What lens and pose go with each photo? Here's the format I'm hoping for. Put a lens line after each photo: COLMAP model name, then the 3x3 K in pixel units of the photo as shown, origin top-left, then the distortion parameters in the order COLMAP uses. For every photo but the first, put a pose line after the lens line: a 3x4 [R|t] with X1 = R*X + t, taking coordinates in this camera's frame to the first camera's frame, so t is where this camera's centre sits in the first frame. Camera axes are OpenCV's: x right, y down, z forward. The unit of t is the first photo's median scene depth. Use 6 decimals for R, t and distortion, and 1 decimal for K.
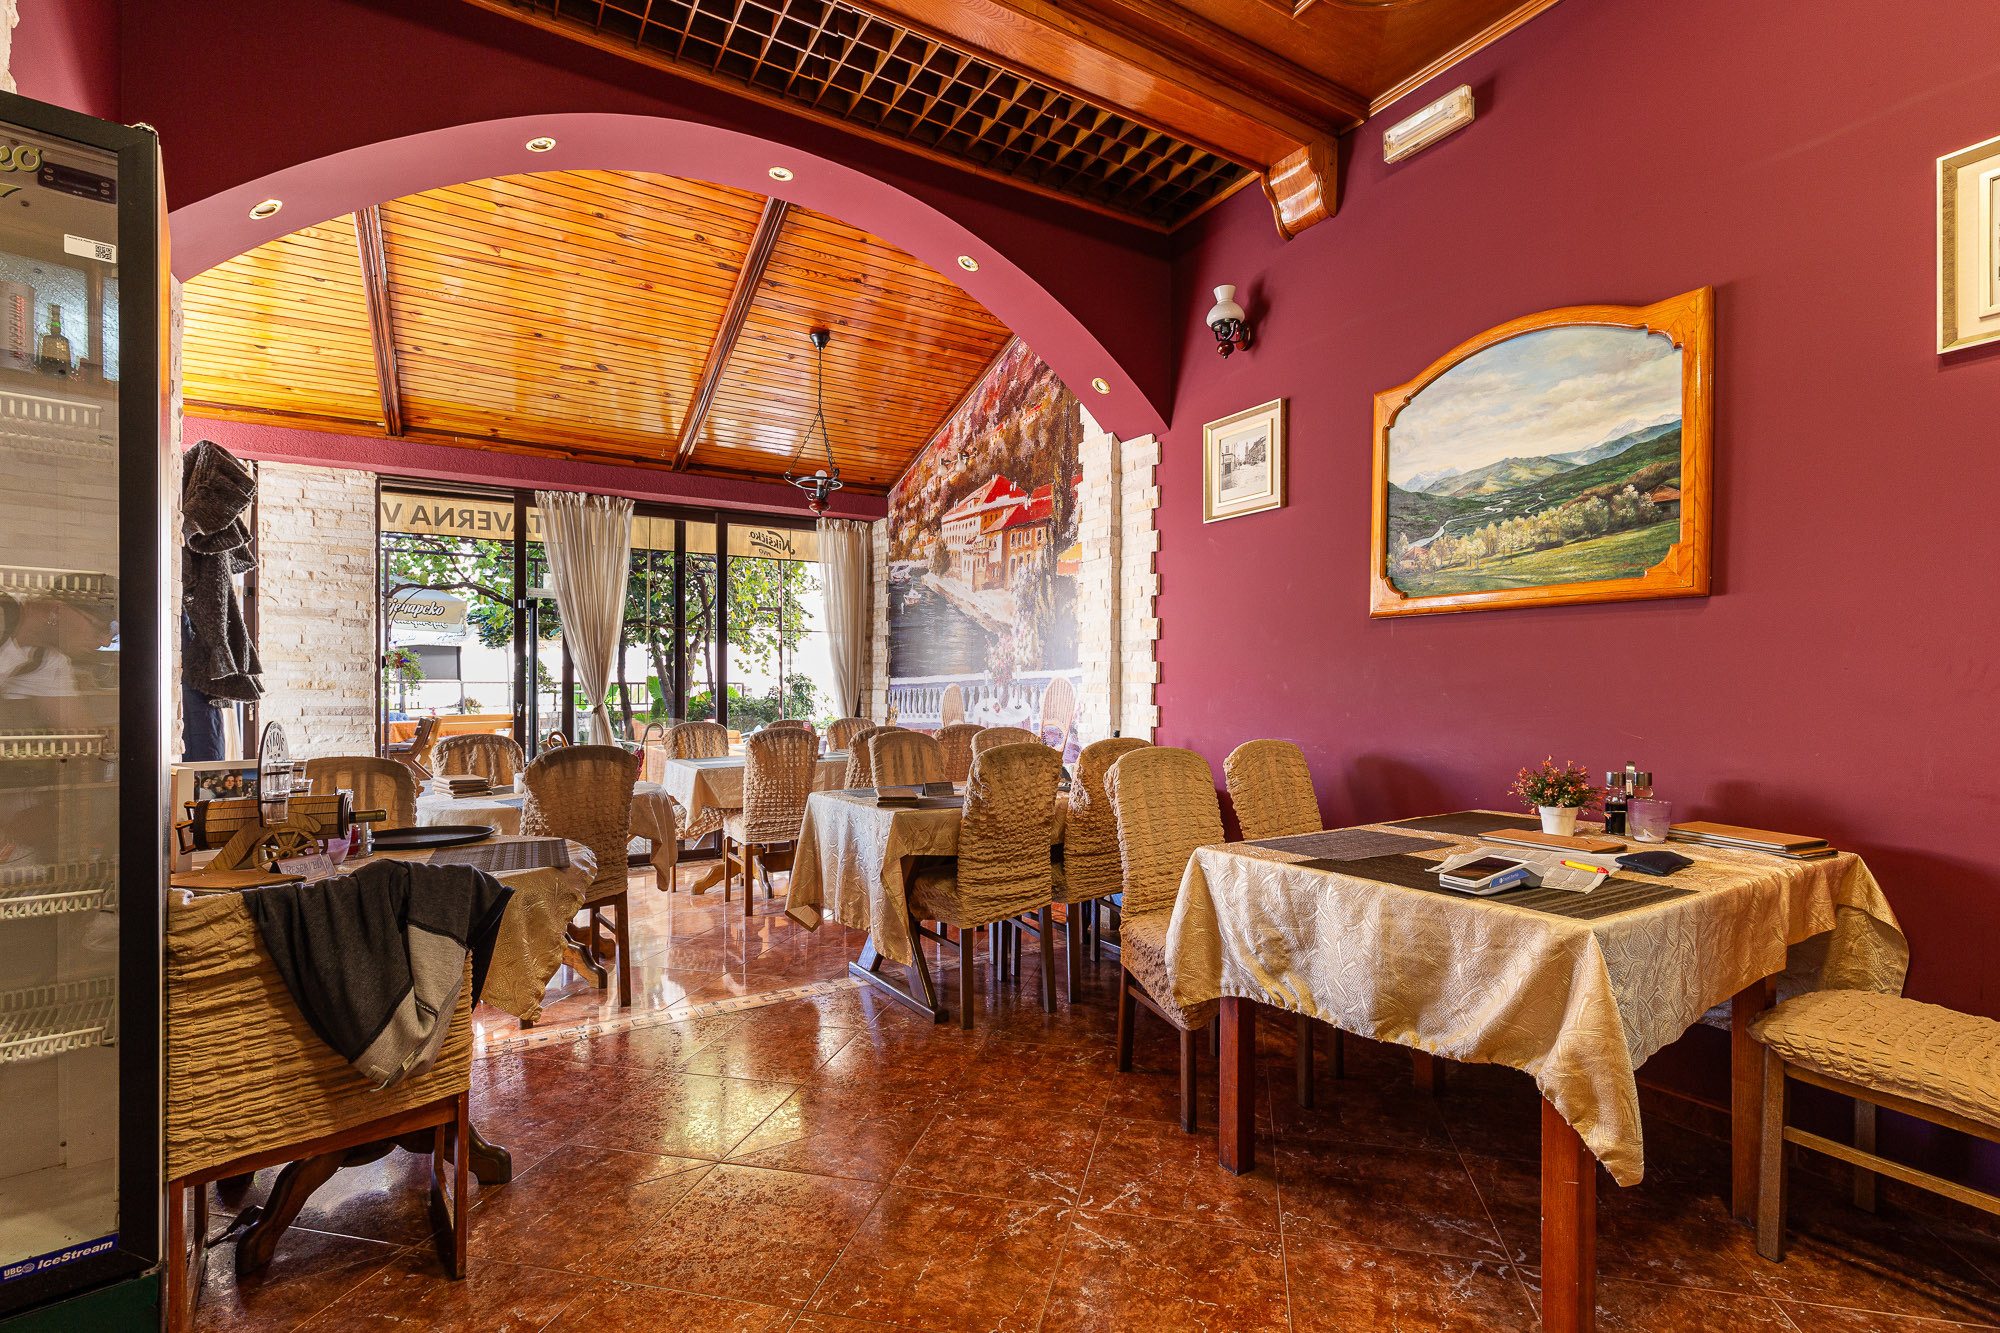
lens RADIAL K [[923.7, 0, 1006.9], [0, 923.7, 677.8], [0, 0, 1]] dist [0.012367, -0.000742]
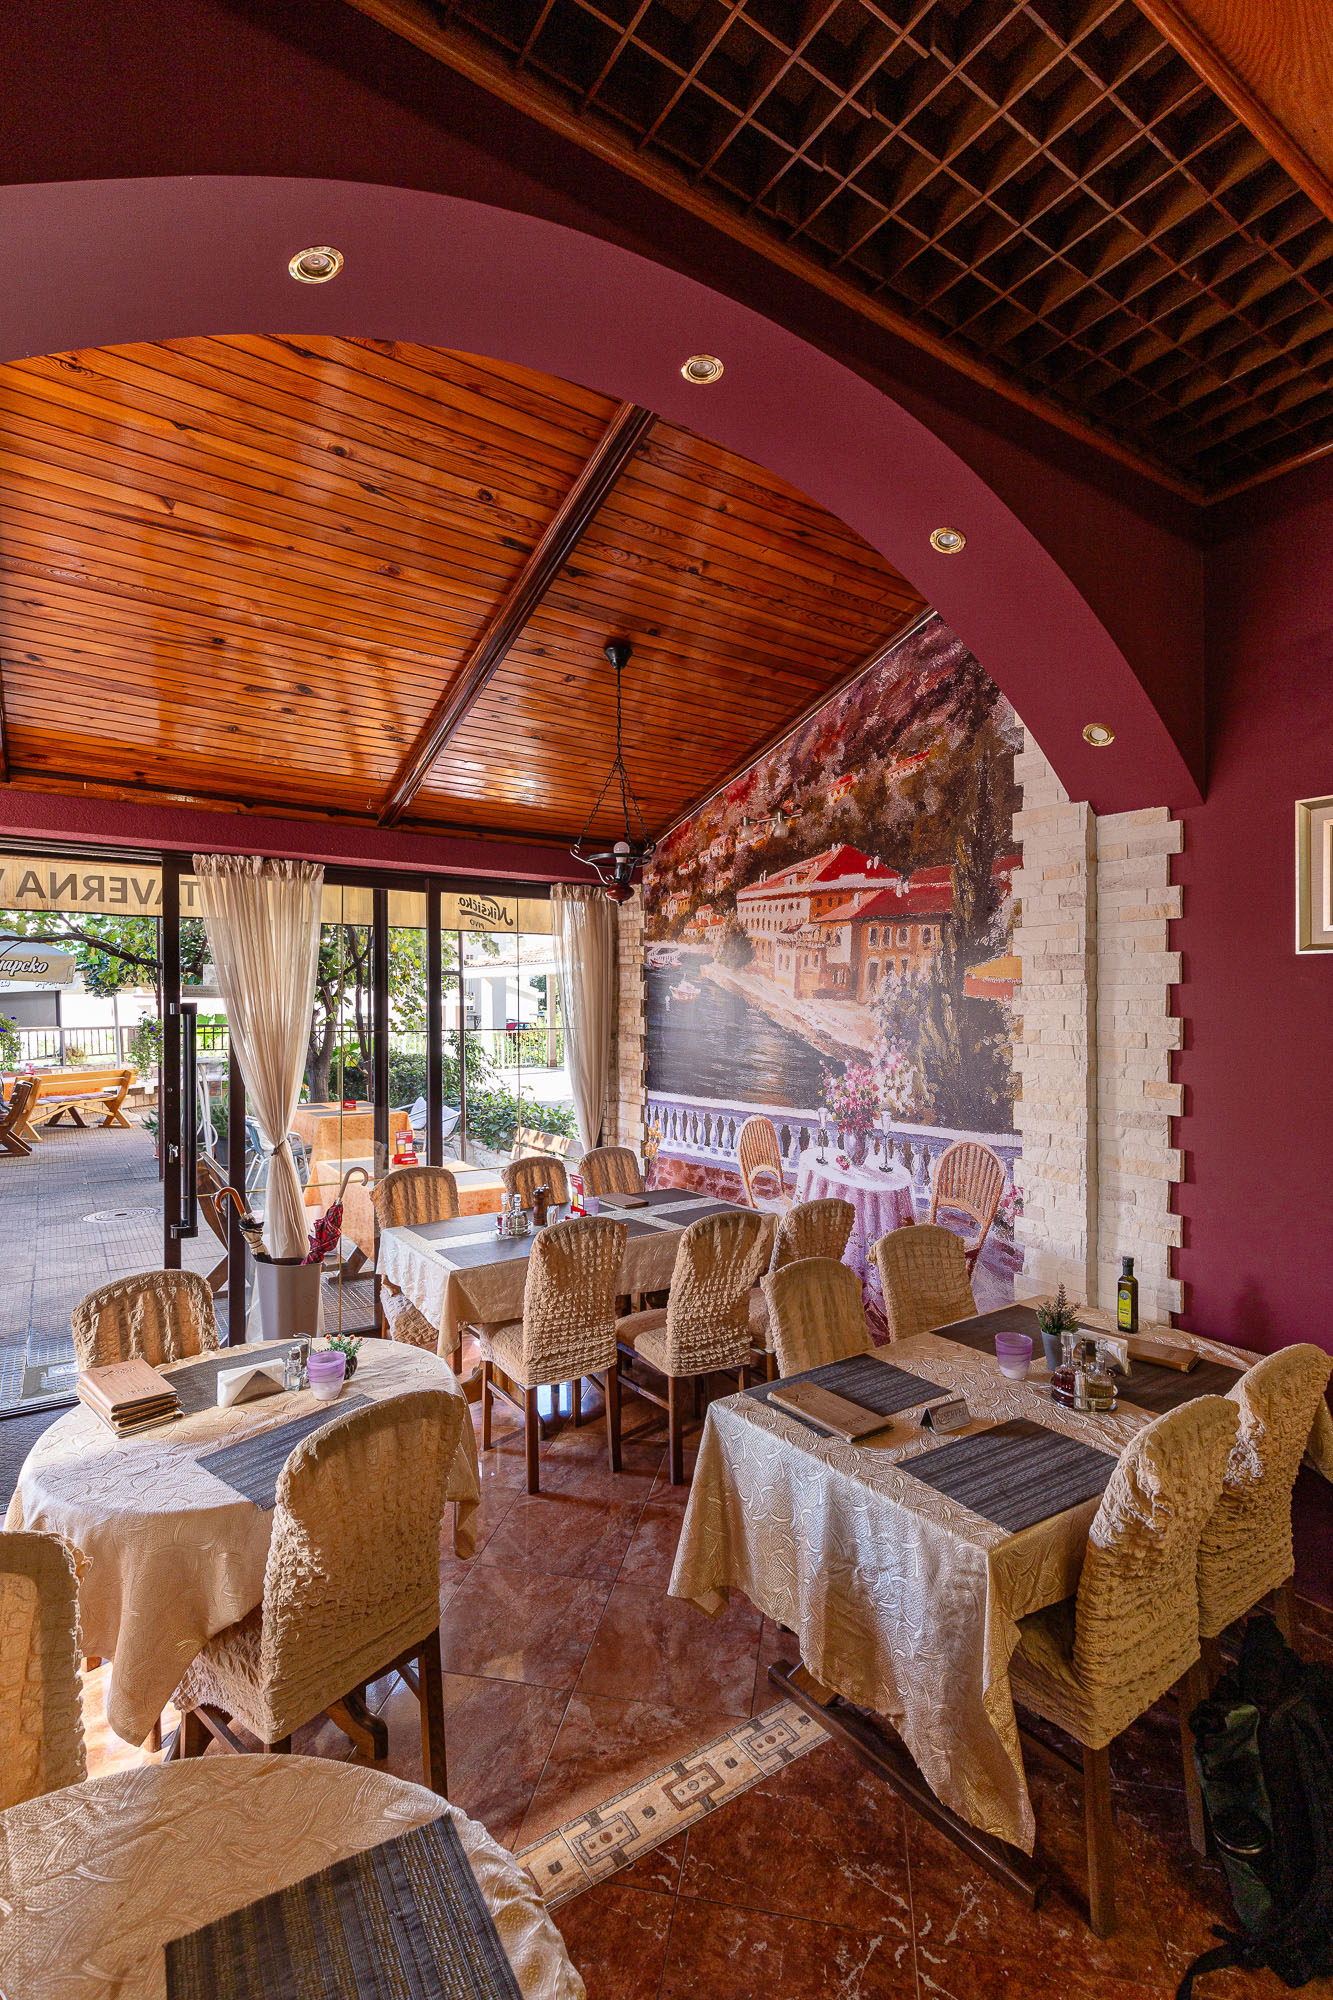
lens RADIAL K [[923.7, 0, 657.2], [0, 923.7, 1008.4], [0, 0, 1]] dist [0.012367, -0.000742]
pose [[0.998871, 0.002115, 0.047448, -0.198504], [-0.002855, 0.999875, 0.015531, -0.103589], [-0.047410, -0.015649, 0.998753, 0.279866]]
